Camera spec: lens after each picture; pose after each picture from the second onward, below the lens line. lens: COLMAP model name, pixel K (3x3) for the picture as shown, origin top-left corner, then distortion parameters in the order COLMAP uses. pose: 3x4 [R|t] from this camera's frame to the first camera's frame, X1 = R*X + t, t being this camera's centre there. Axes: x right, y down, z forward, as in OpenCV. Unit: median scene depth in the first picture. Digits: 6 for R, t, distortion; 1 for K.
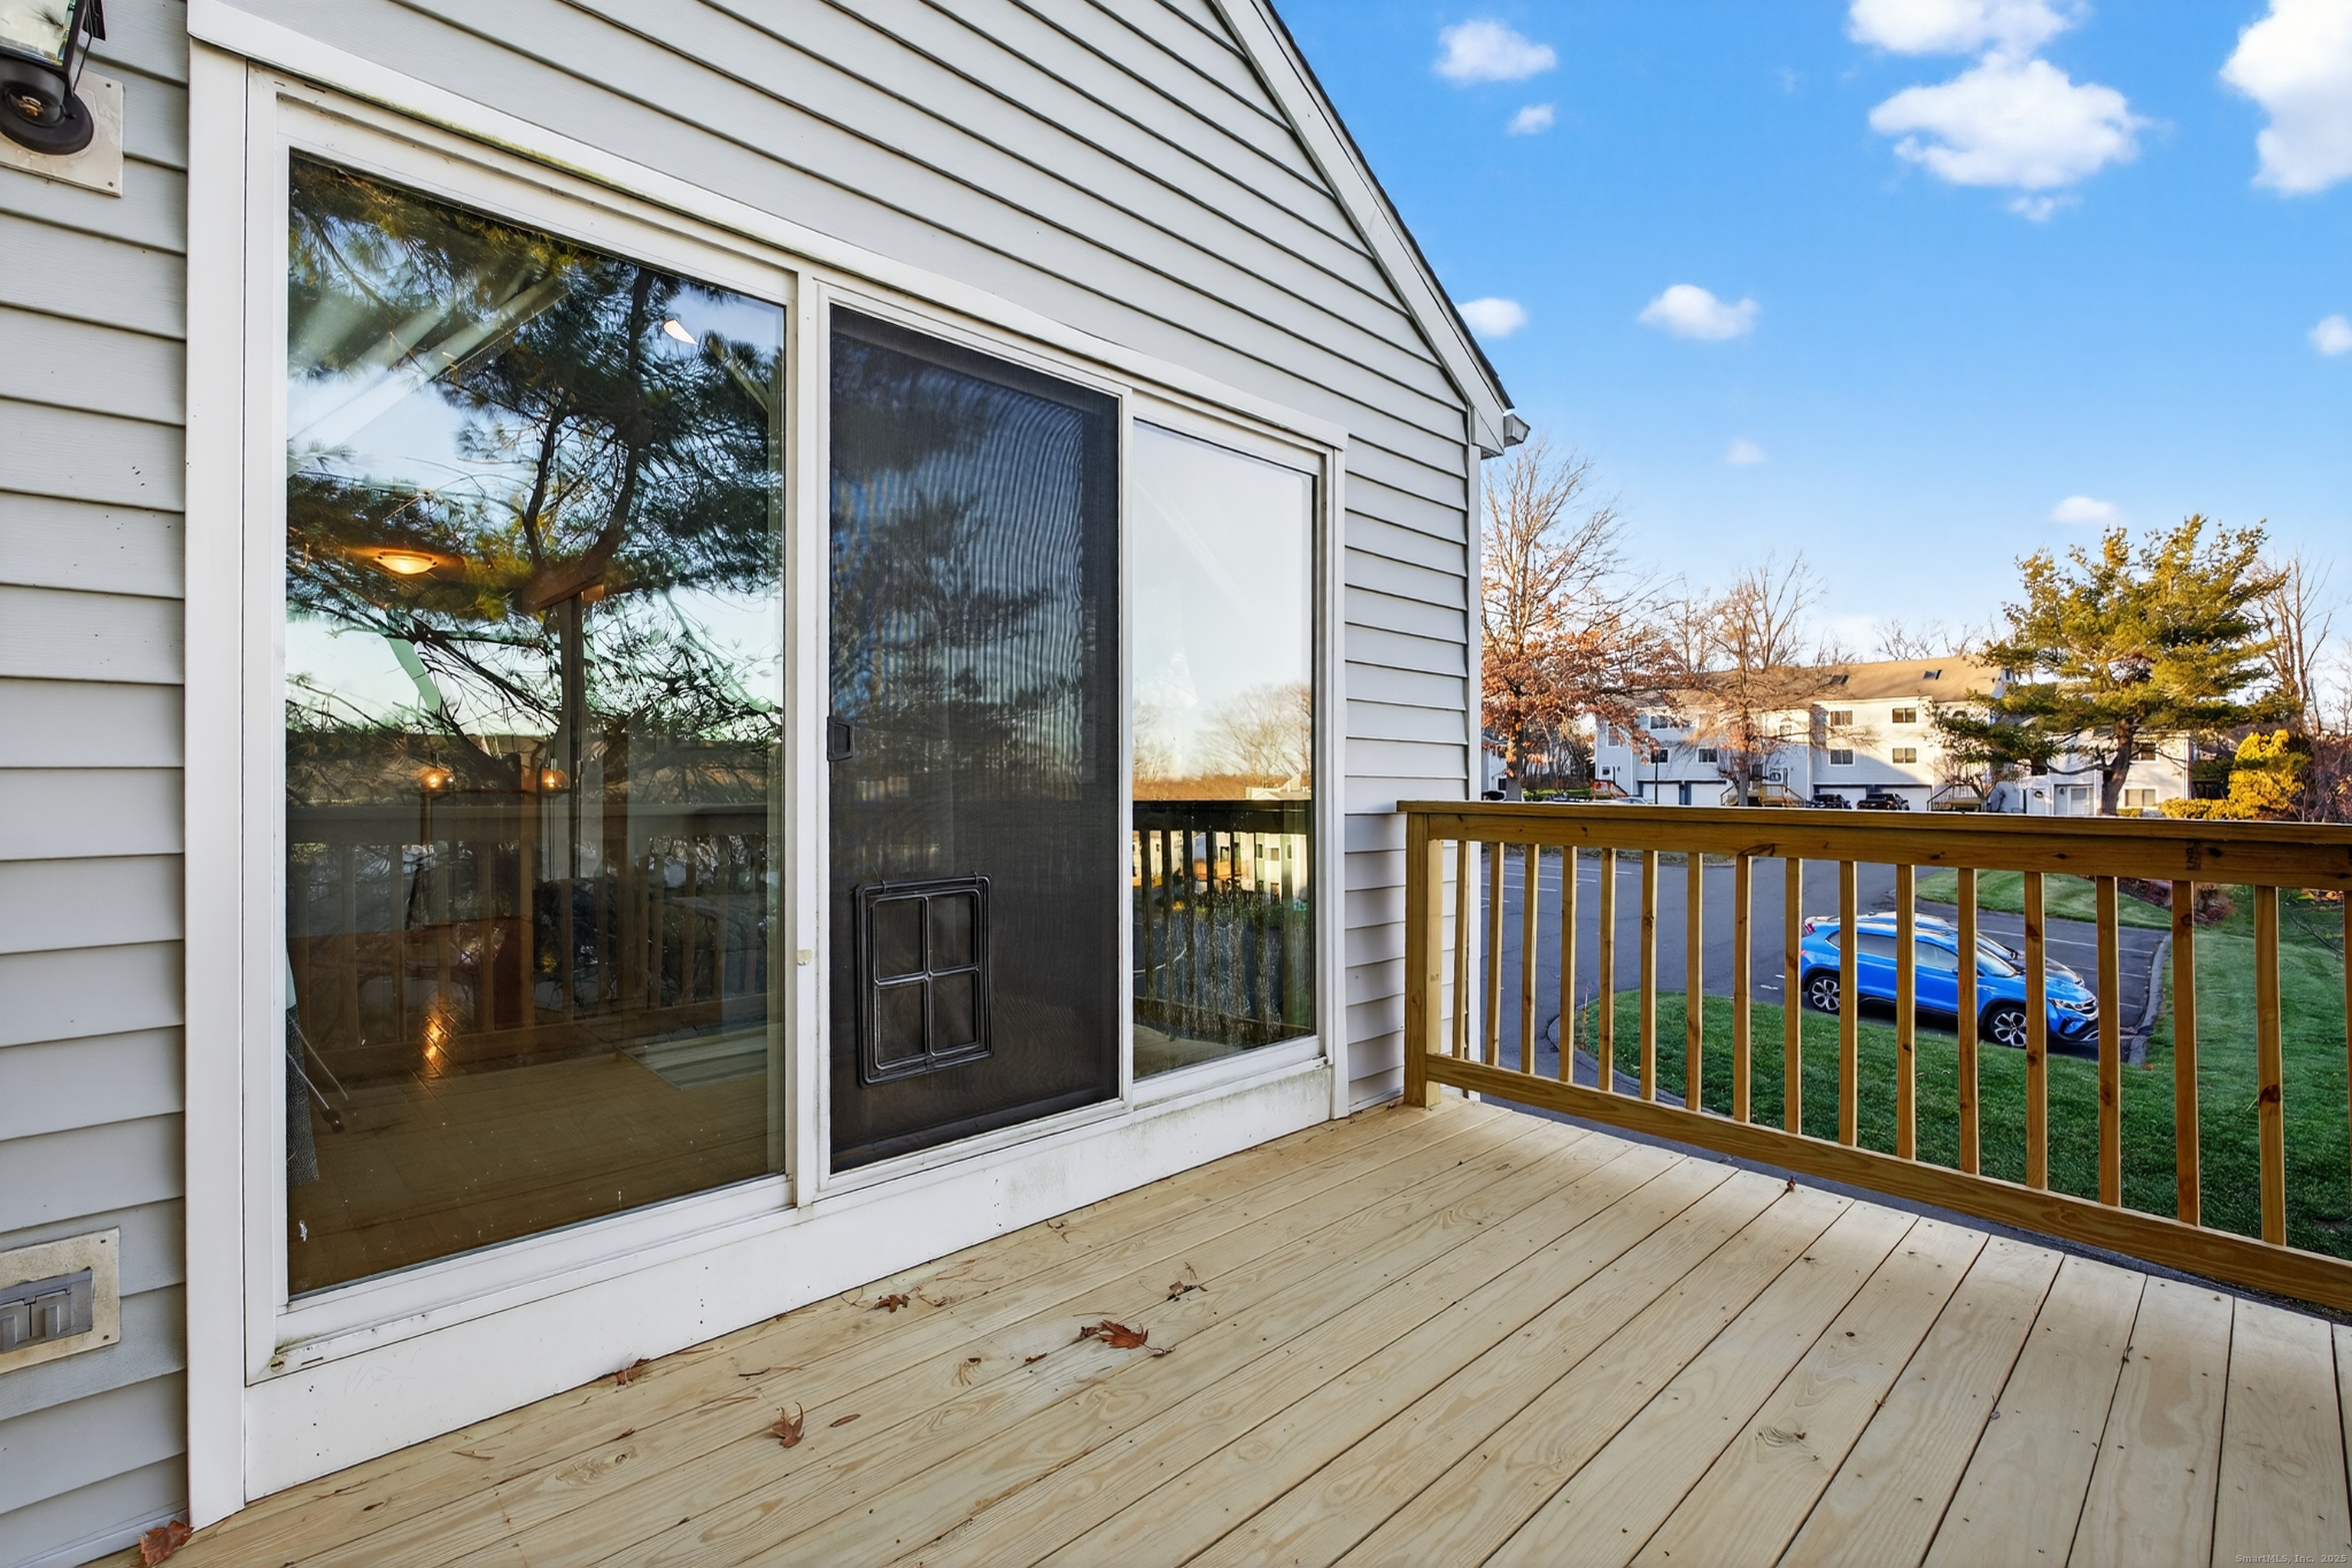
lens RADIAL K [[1054.5, 0, 1176.0], [0, 1054.5, 784.0], [0, 0, 1]] dist [0.002981, -0.000670]
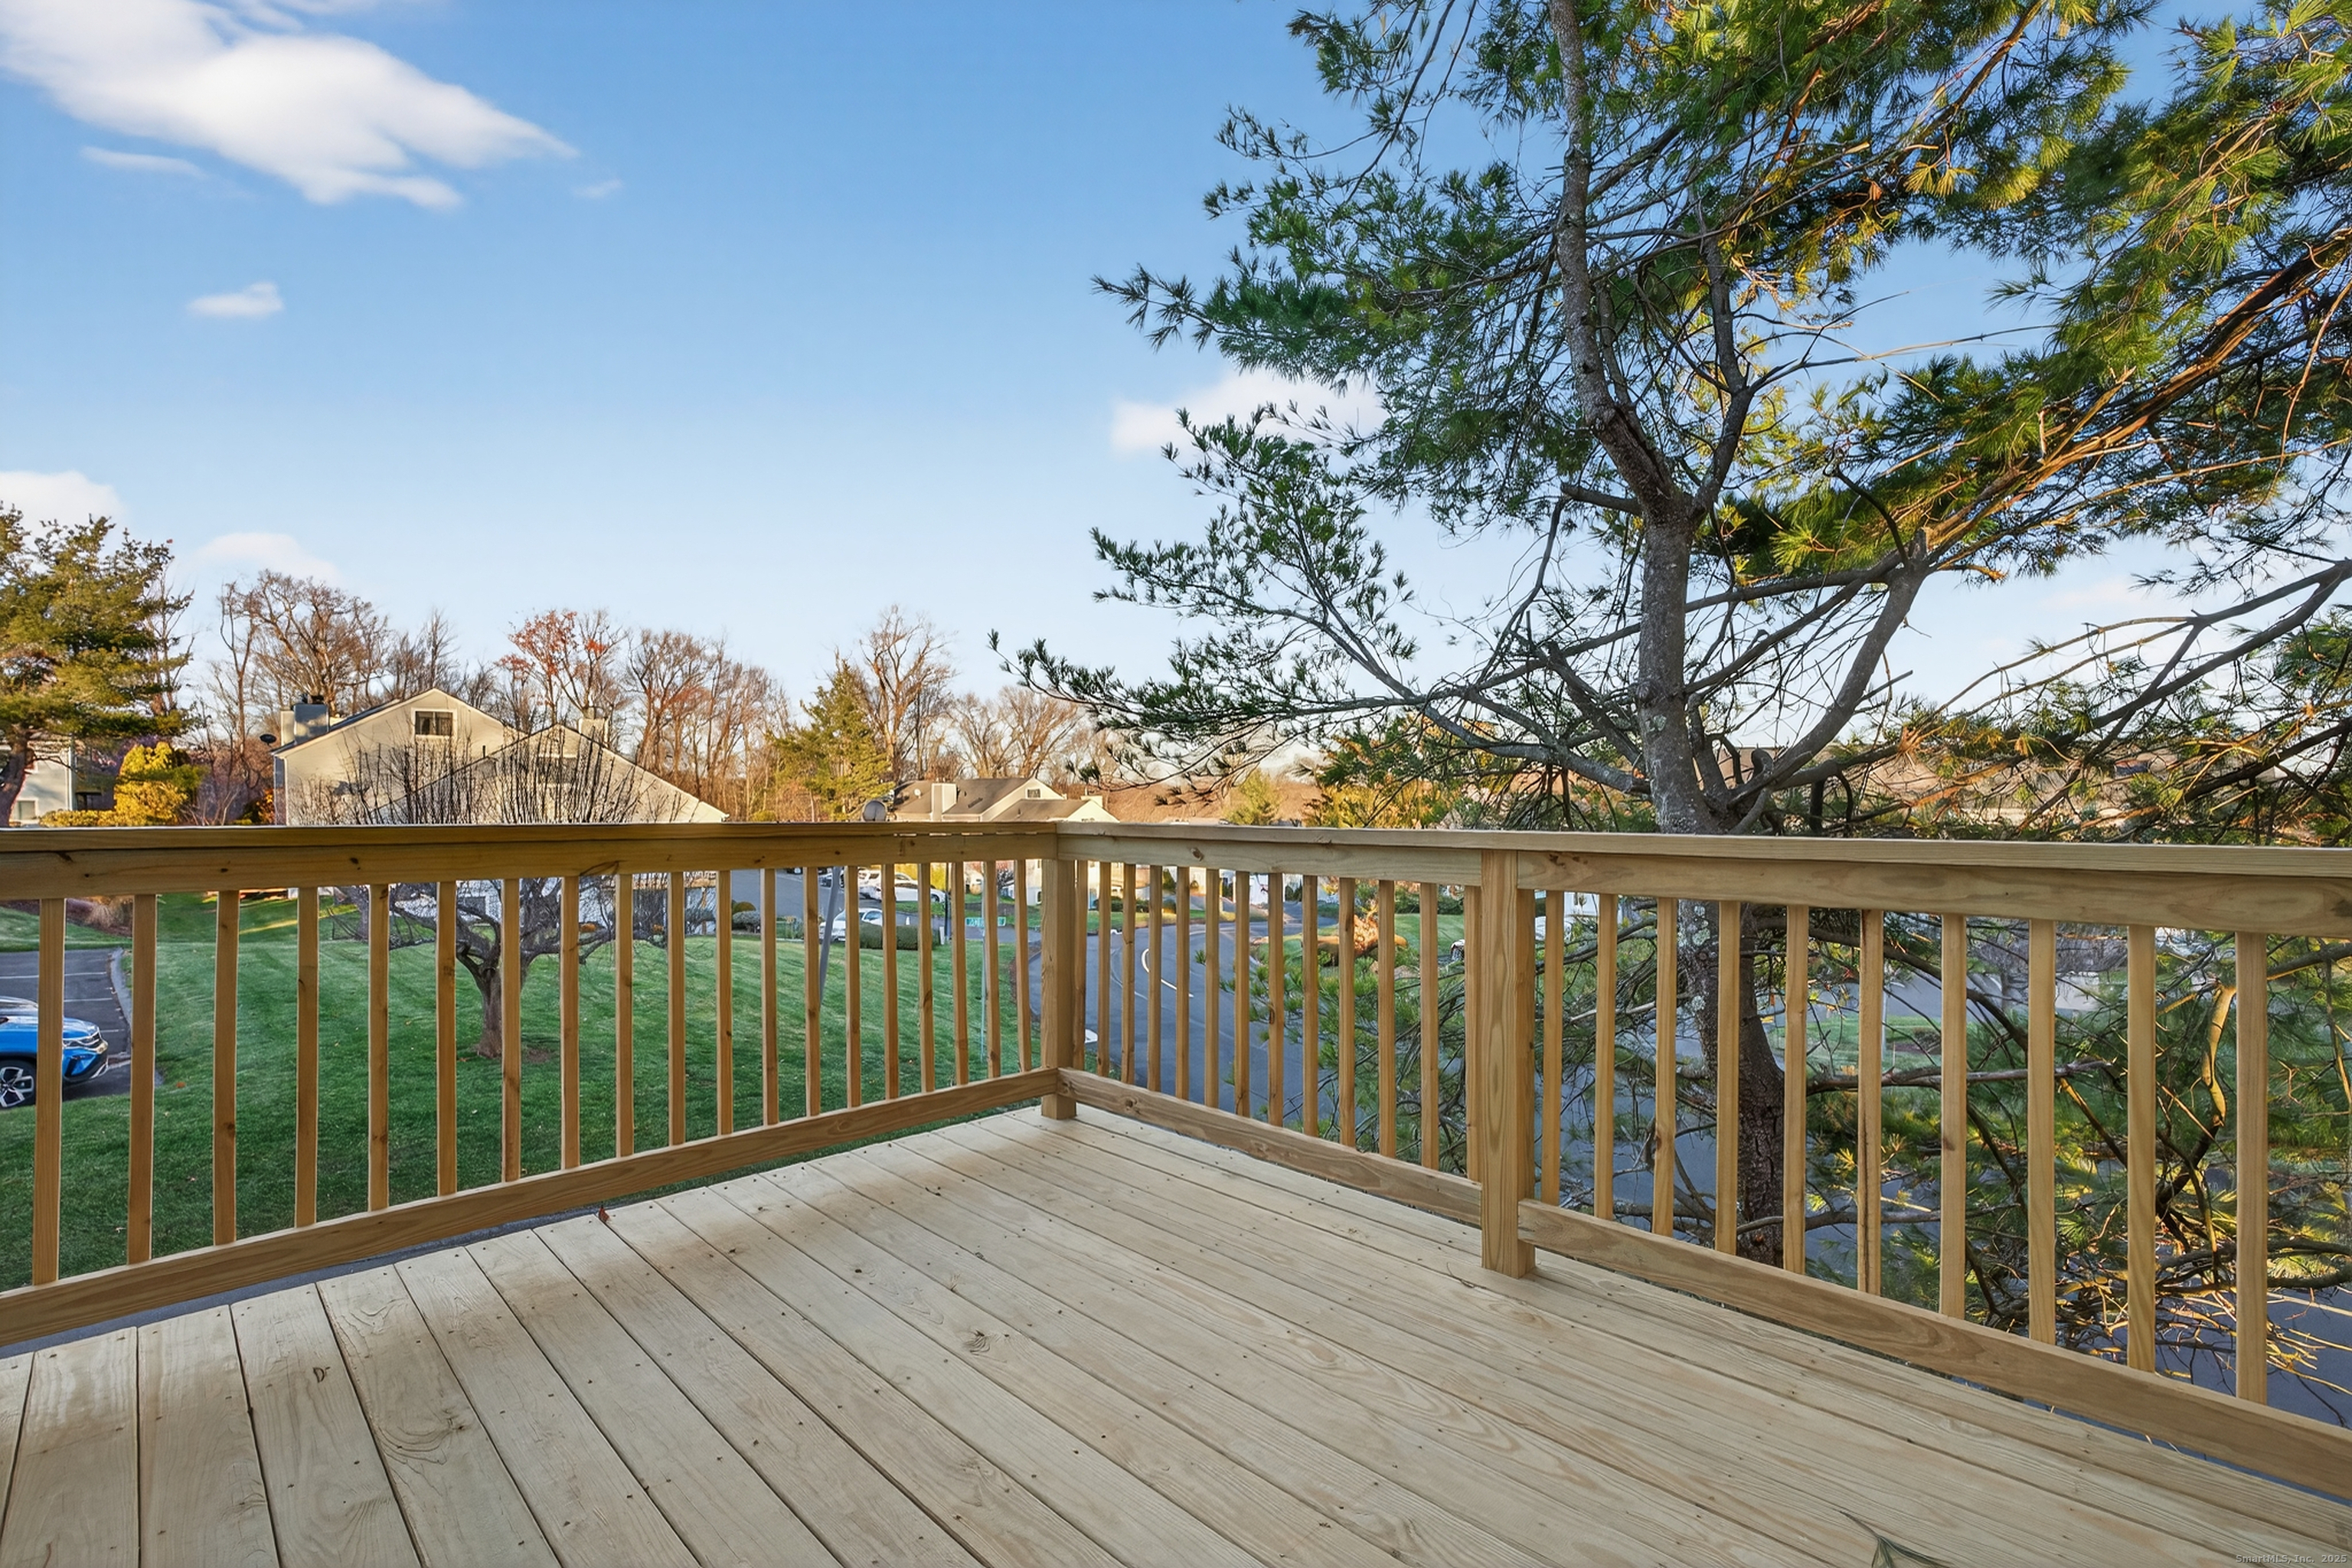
lens RADIAL K [[1041.6, 0, 1193.8], [0, 1041.6, 781.7], [0, 0, 1]] dist [0.001360, -0.000421]
pose [[-0.038901, 0.012696, 0.999162, -0.409314], [-0.000253, 0.999919, -0.012716, -0.003012], [-0.999243, -0.000748, -0.038895, 0.520850]]
